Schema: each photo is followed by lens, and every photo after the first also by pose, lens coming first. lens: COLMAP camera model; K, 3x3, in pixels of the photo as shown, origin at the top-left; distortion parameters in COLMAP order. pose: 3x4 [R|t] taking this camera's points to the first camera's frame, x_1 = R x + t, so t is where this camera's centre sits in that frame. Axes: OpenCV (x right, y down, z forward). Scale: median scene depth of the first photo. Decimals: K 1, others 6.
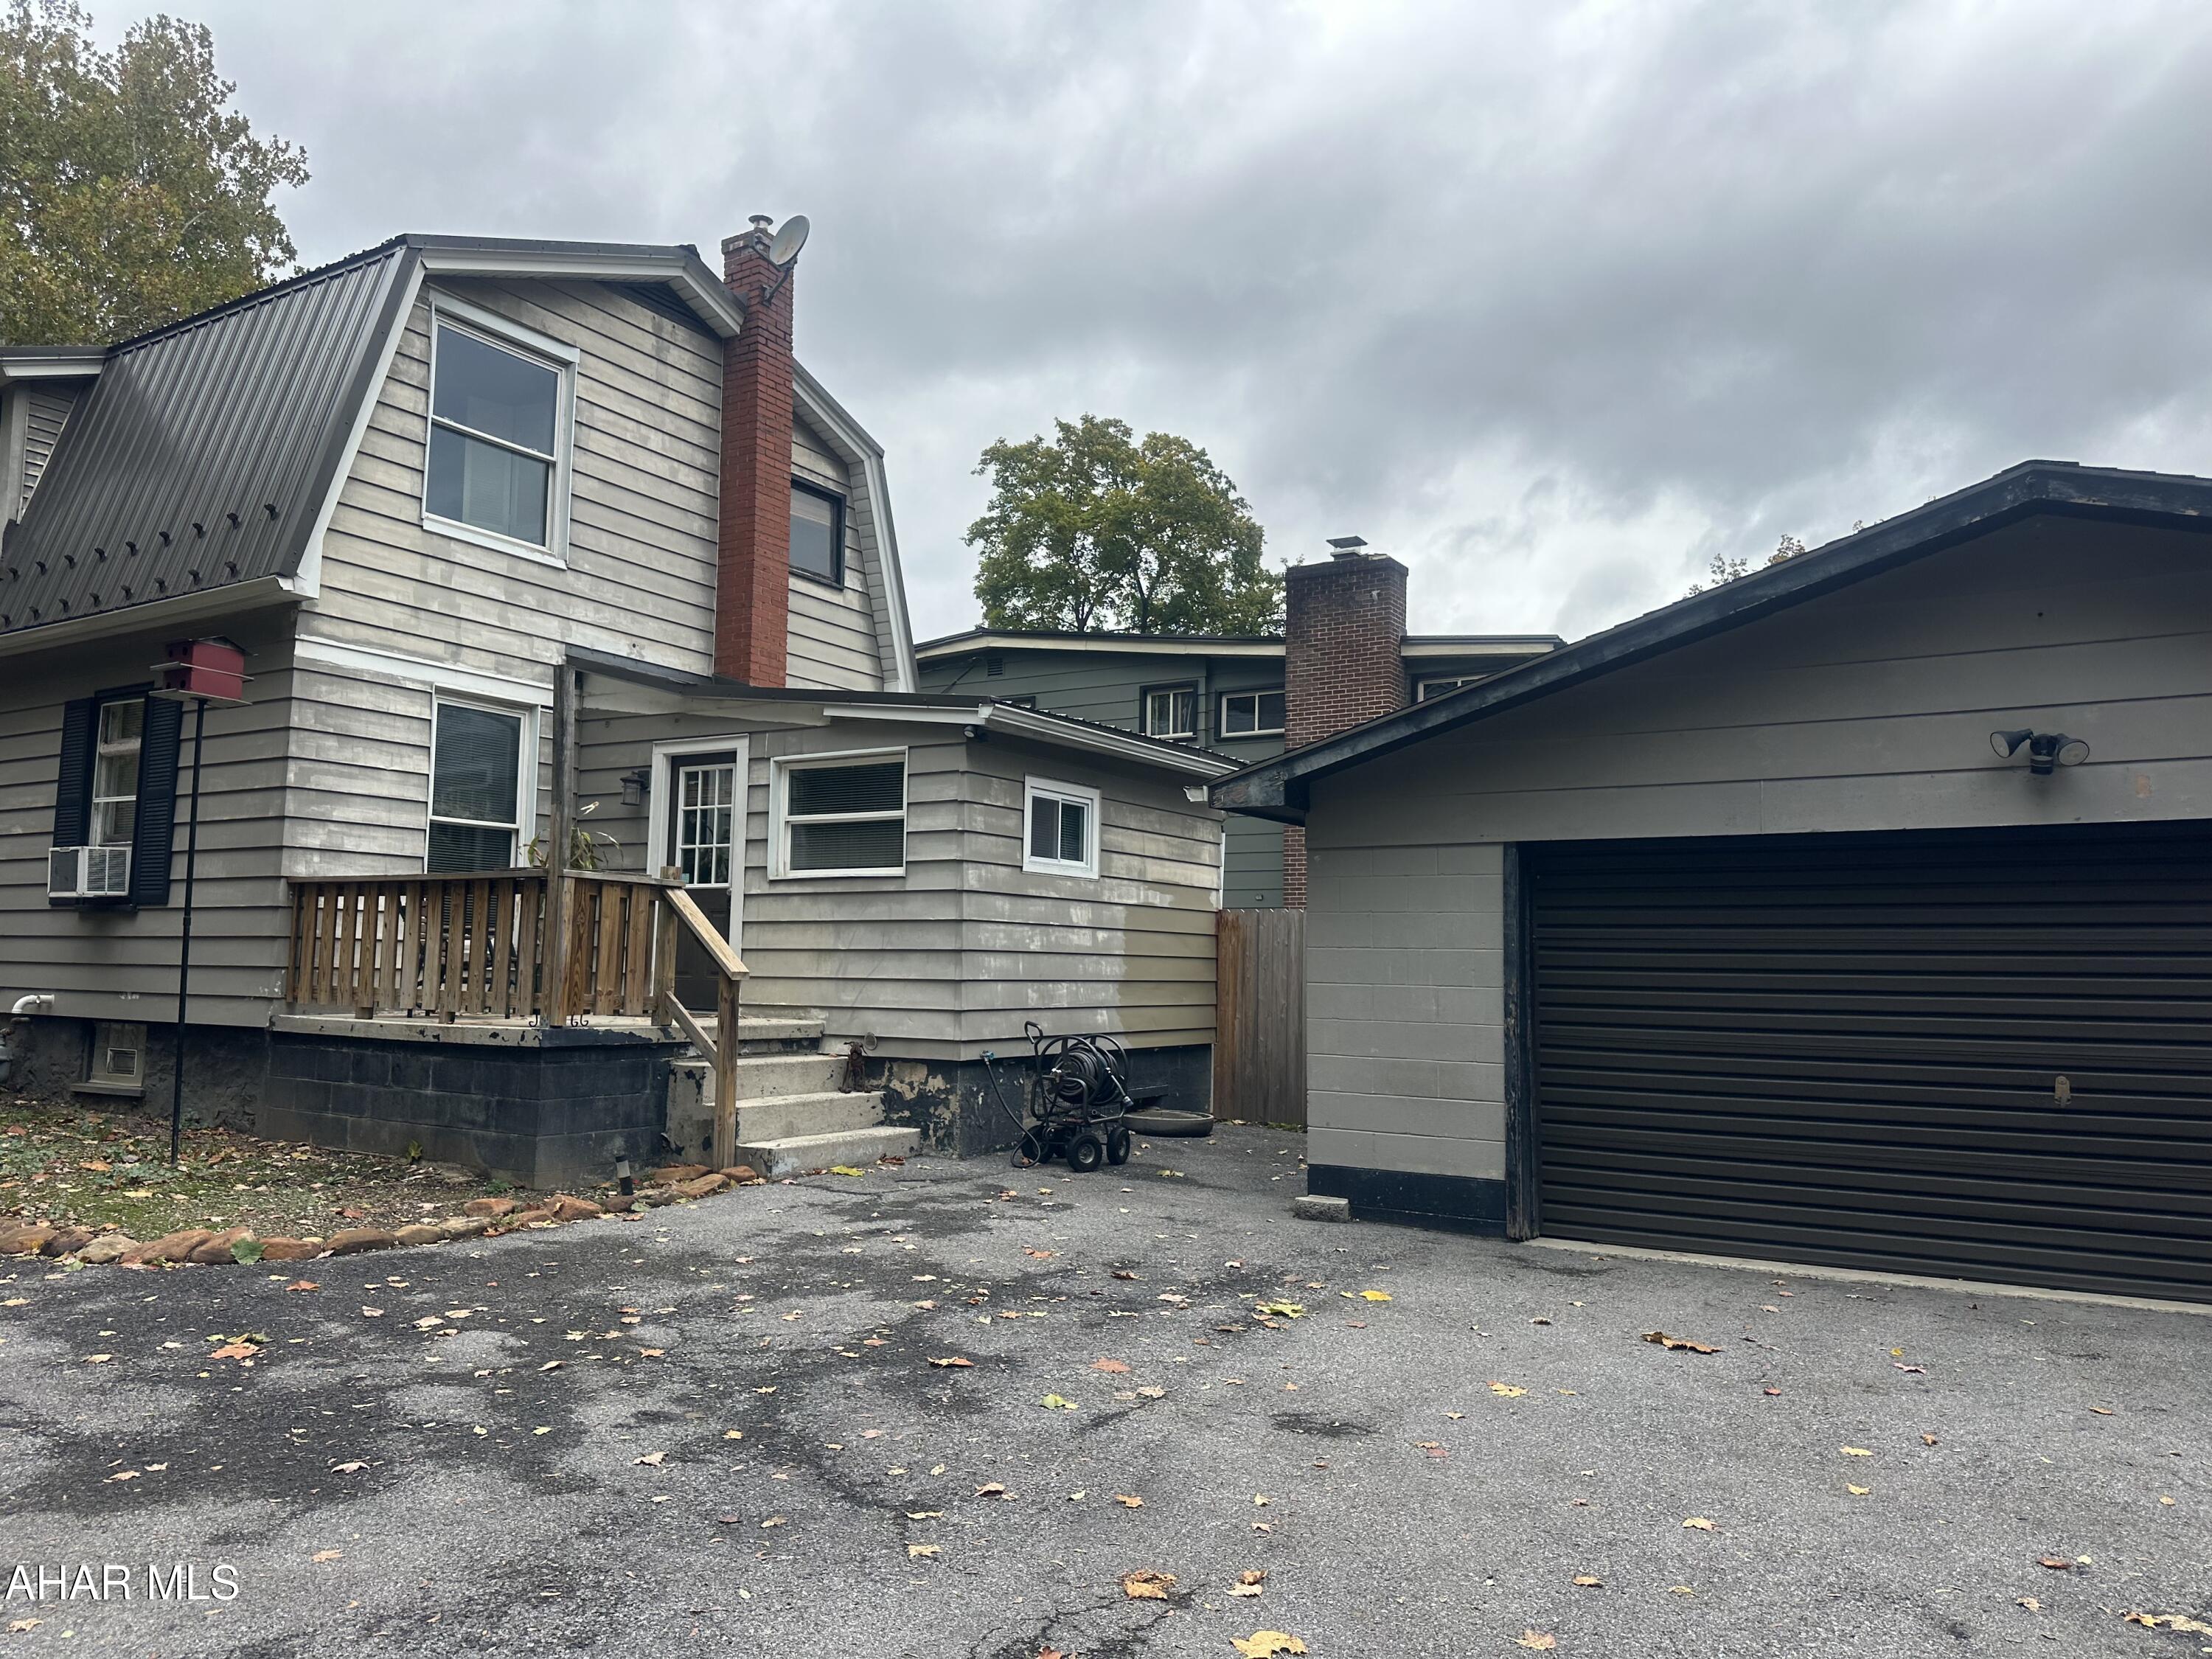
lens RADIAL K [[1503.2, 0, 1115.5], [0, 1503.2, 847.9], [0, 0, 1]] dist [0.042104, -0.007033]
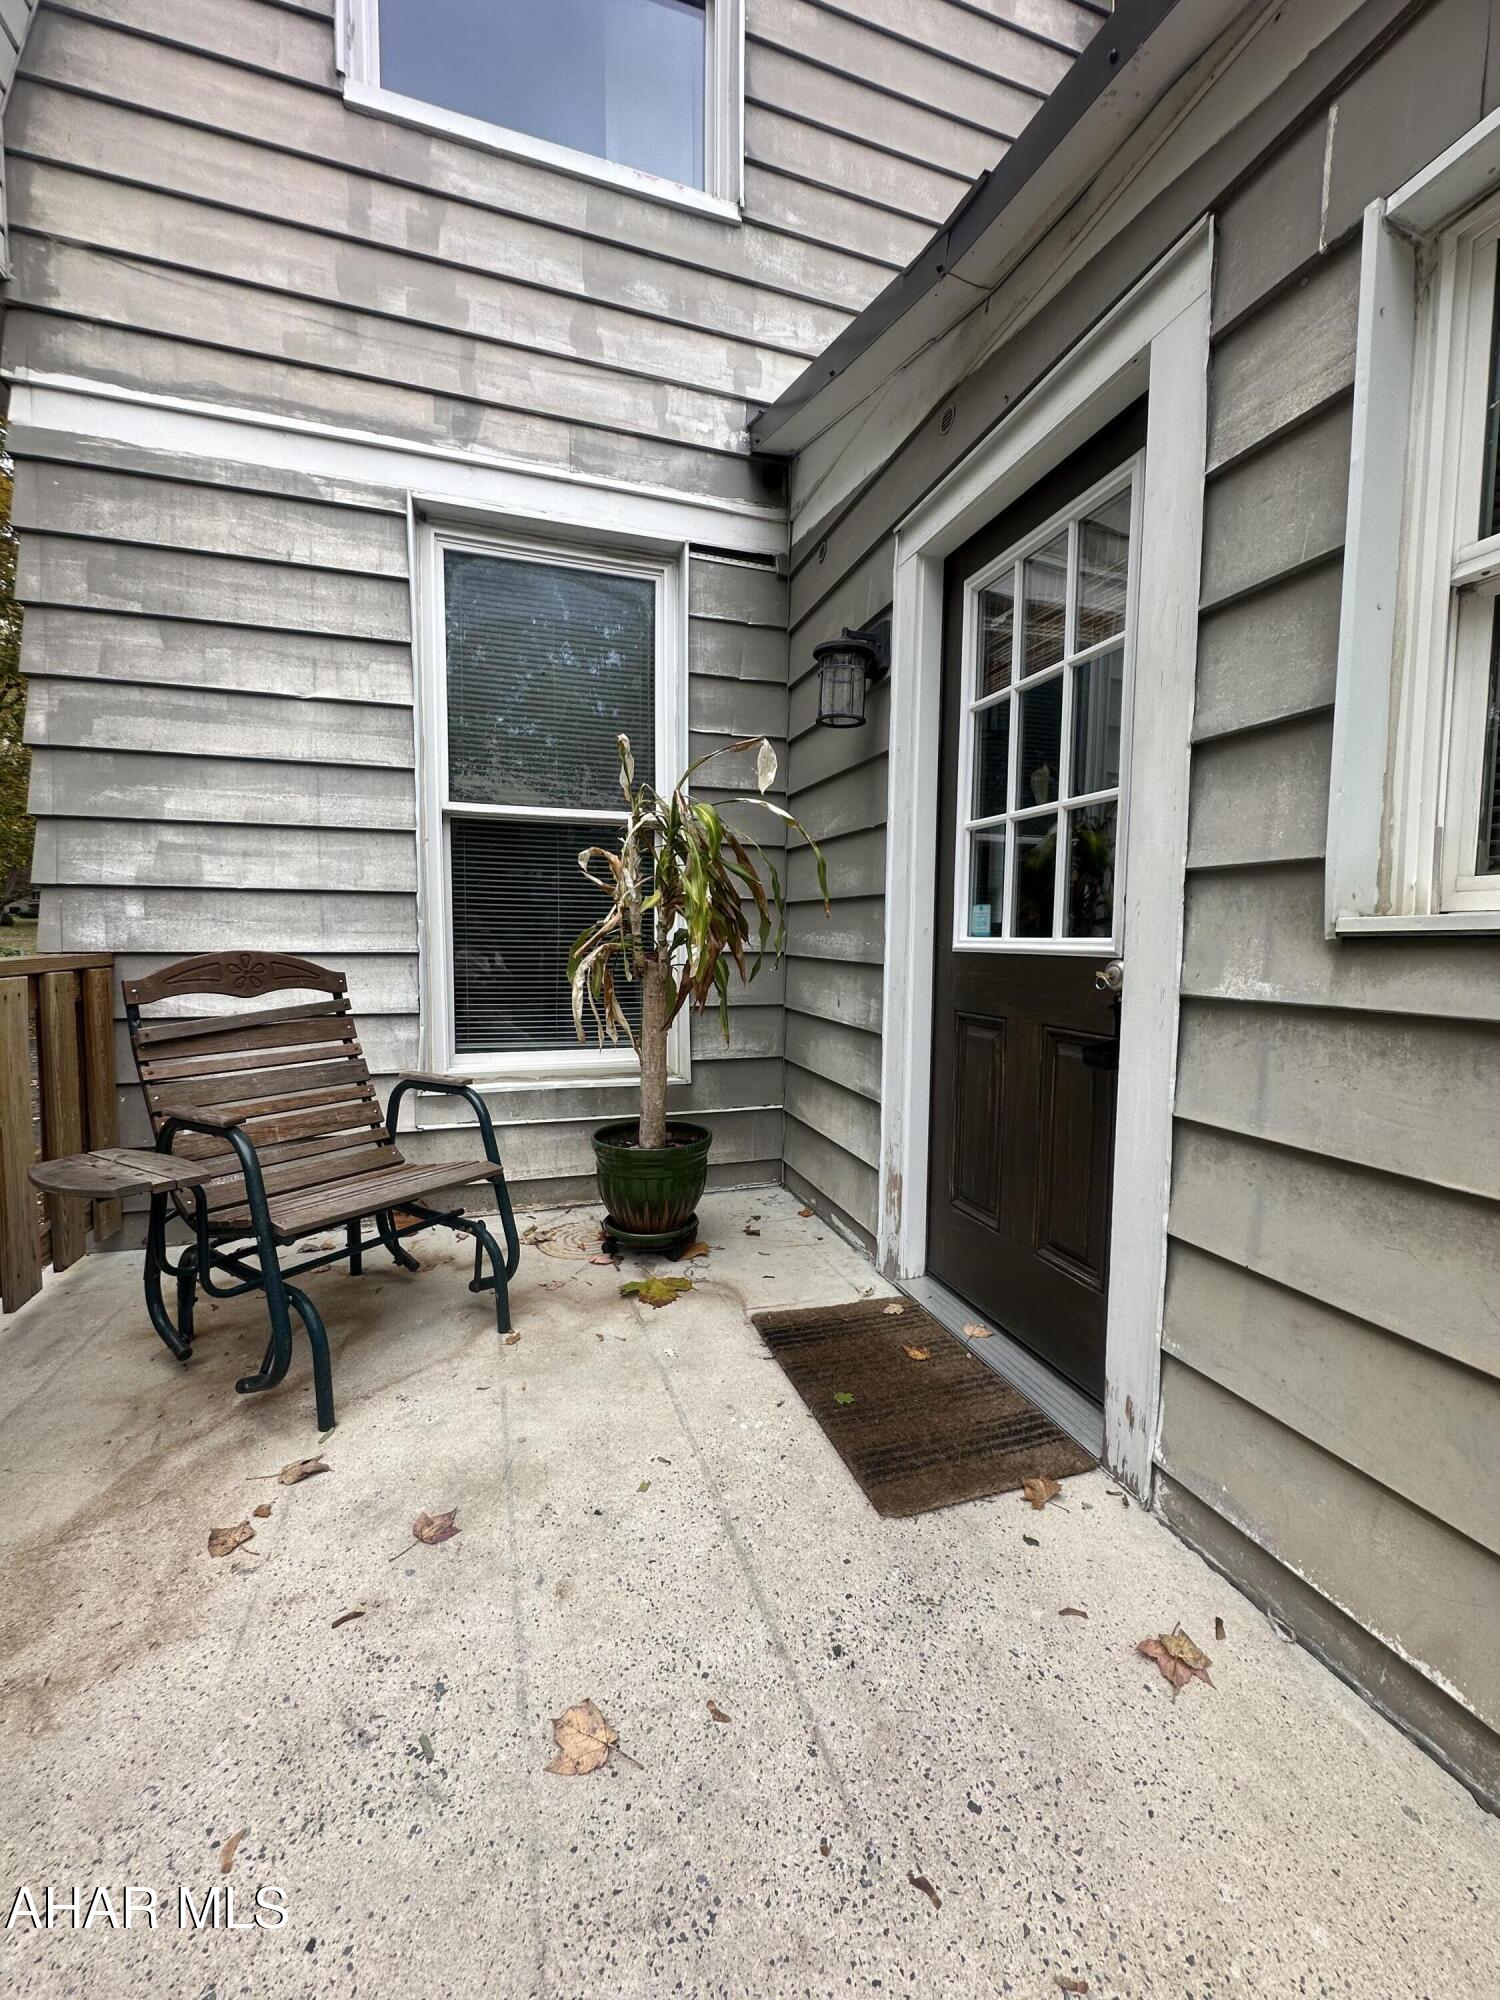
lens RADIAL K [[798.4, 0, 754.5], [0, 798.4, 992.4], [0, 0, 1]] dist [-0.003270, 0.000053]
pose [[0.759129, 0.038710, -0.649788, -0.220403], [0.059022, 0.990025, 0.127933, 0.011367], [0.648259, -0.135469, 0.749272, 0.883038]]
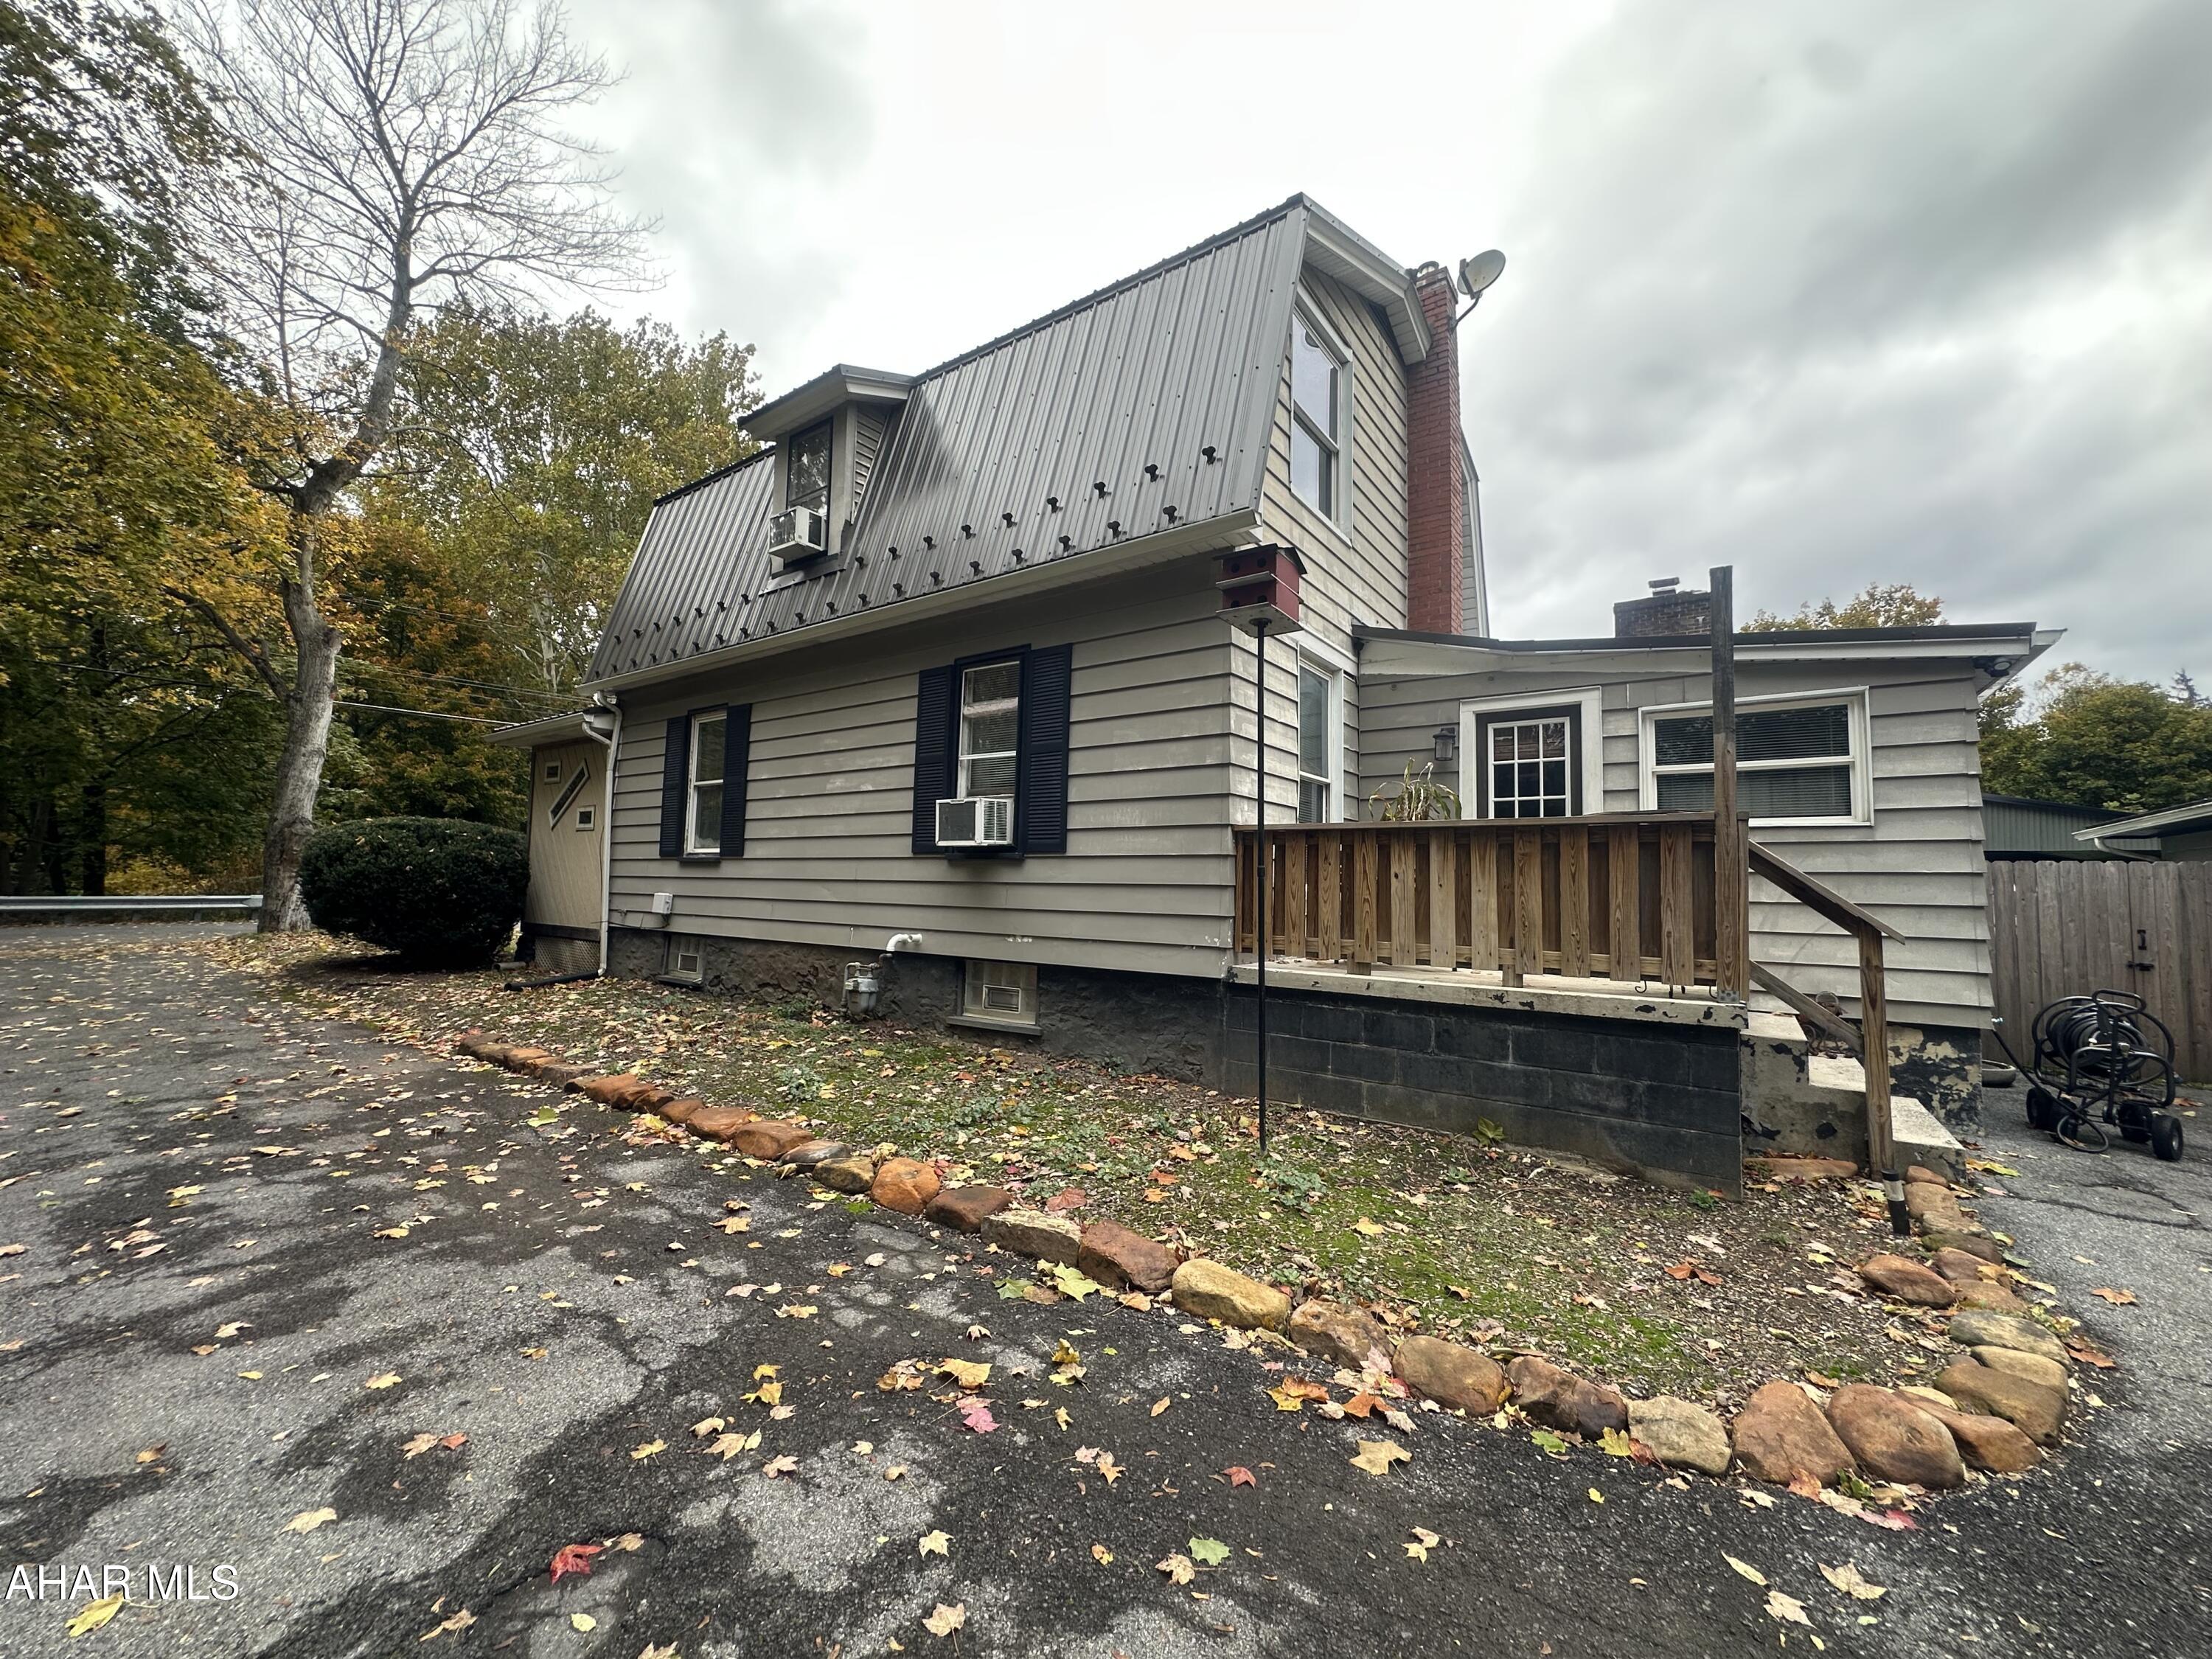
lens RADIAL K [[883.0, 0, 1110.4], [0, 883.0, 836.2], [0, 0, 1]] dist [-0.003270, 0.000053]
pose [[0.997183, 0.002025, -0.074981, -0.537209], [-0.001158, 0.999932, 0.011605, 0.018378], [0.075000, -0.011485, 0.997117, 0.394810]]
